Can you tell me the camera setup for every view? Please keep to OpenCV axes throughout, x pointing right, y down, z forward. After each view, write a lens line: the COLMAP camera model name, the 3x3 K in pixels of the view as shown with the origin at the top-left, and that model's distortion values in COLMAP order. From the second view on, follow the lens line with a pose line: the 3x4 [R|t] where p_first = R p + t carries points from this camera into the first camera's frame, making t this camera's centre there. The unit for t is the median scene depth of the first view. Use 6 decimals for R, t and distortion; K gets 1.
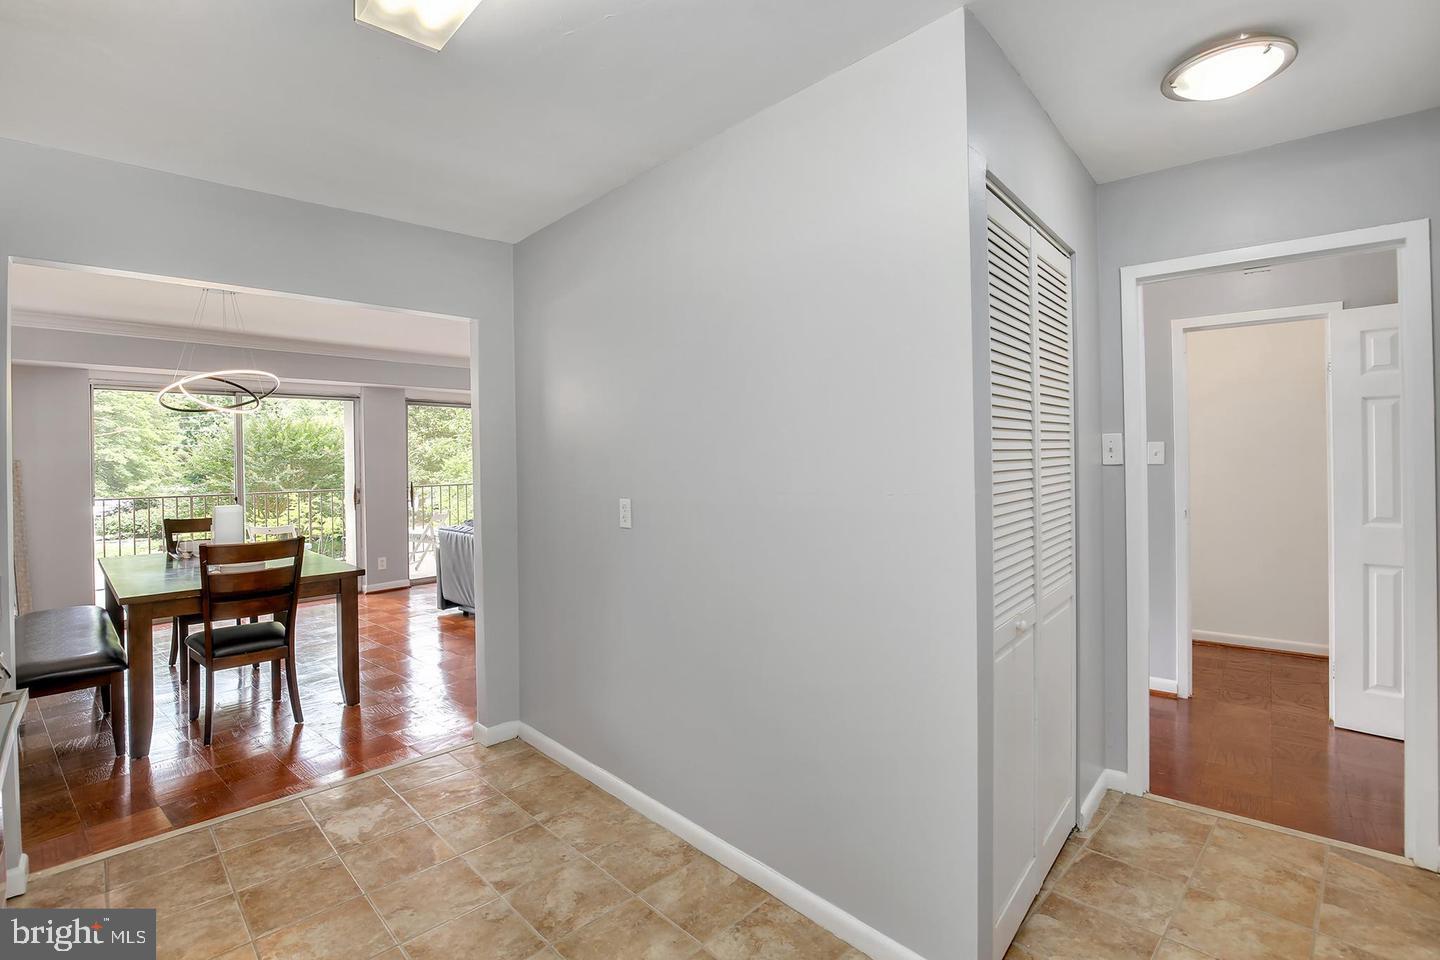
lens RADIAL K [[679.0, 0, 700.4], [0, 679.0, 456.1], [0, 0, 1]] dist [-0.018529, 0.000561]
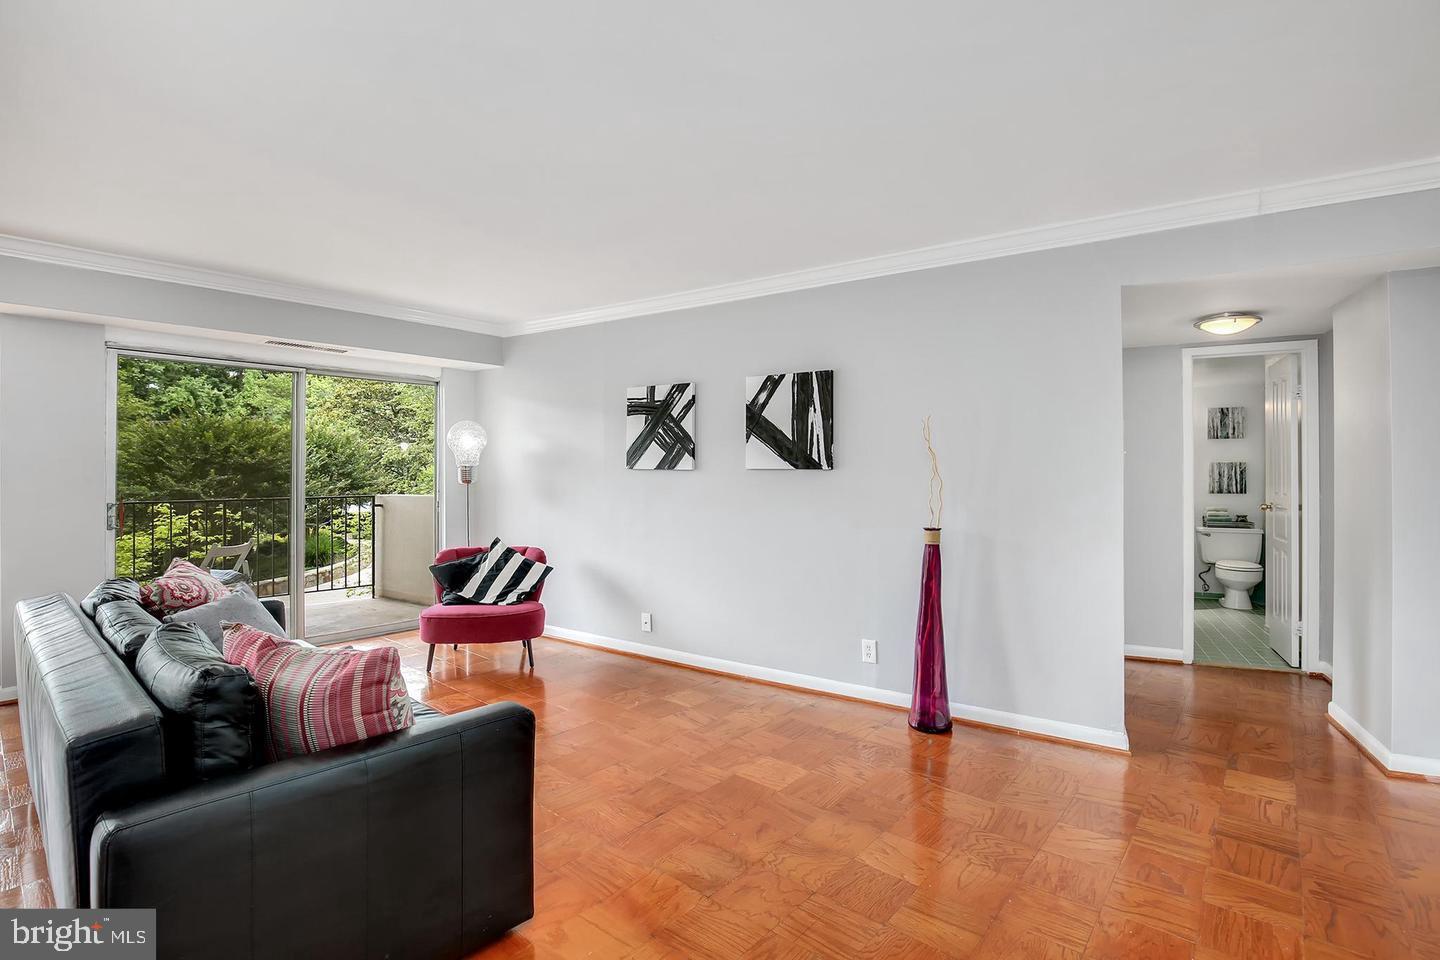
lens RADIAL K [[667.8, 0, 714.8], [0, 667.8, 468.0], [0, 0, 1]] dist [-0.032335, 0.007471]
pose [[0.999773, 0.012185, 0.017495, 0.016386], [-0.012171, 0.999925, -0.000949, 0.003702], [-0.017506, 0.000736, 0.999846, 0.148463]]
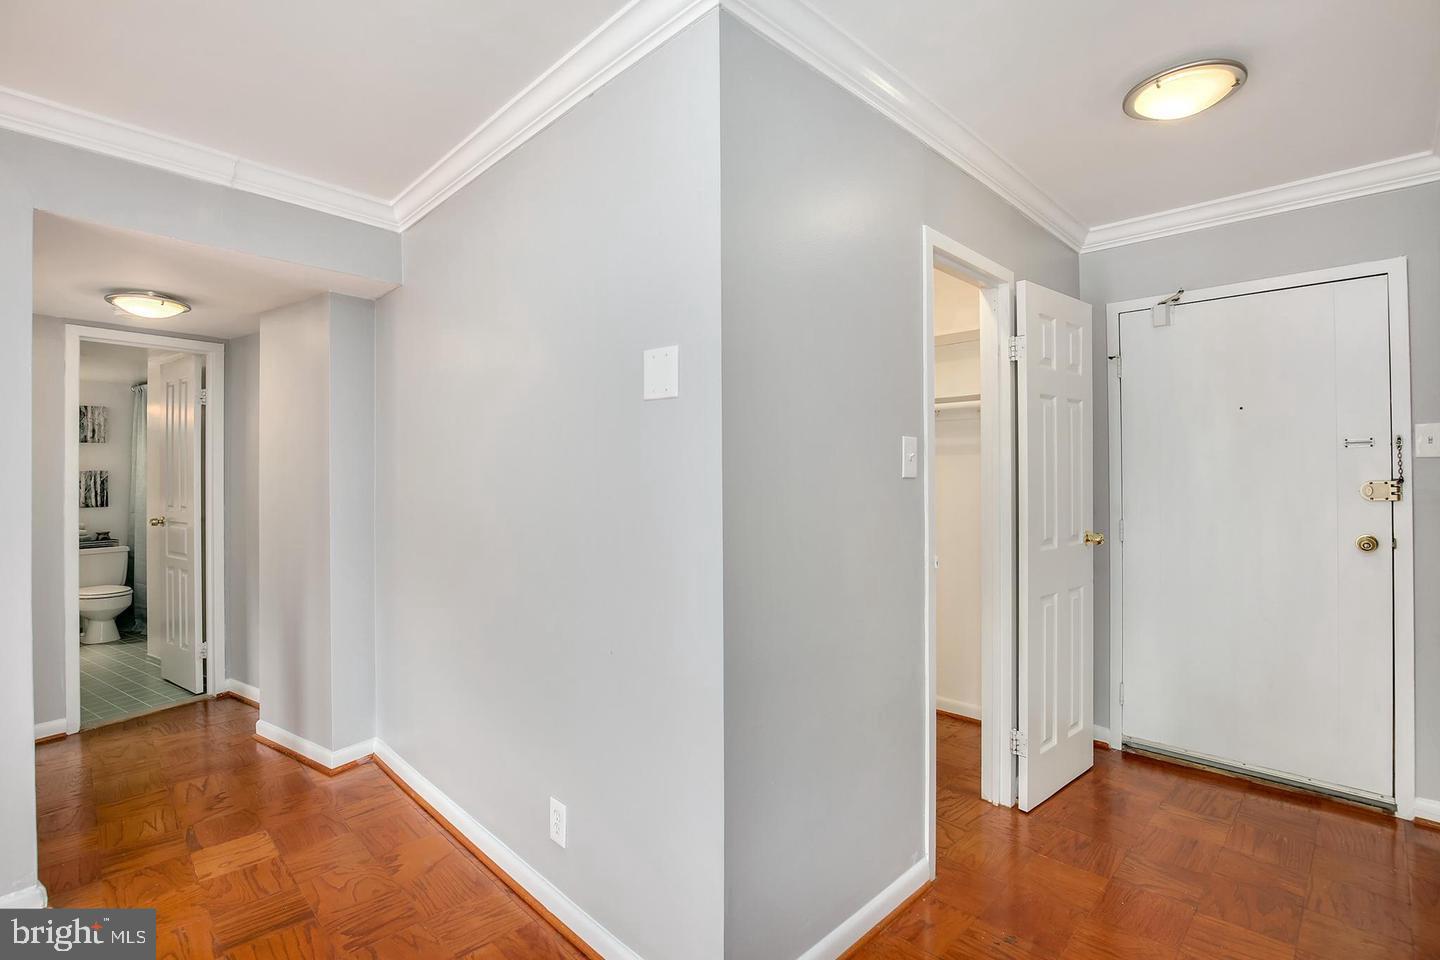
lens RADIAL K [[667.8, 0, 714.8], [0, 667.8, 468.0], [0, 0, 1]] dist [-0.032335, 0.007471]
pose [[0.063898, 0.019584, 0.997764, 0.092526], [0.001772, 0.999804, -0.019738, -0.019878], [-0.997955, 0.003029, 0.063851, 0.790217]]
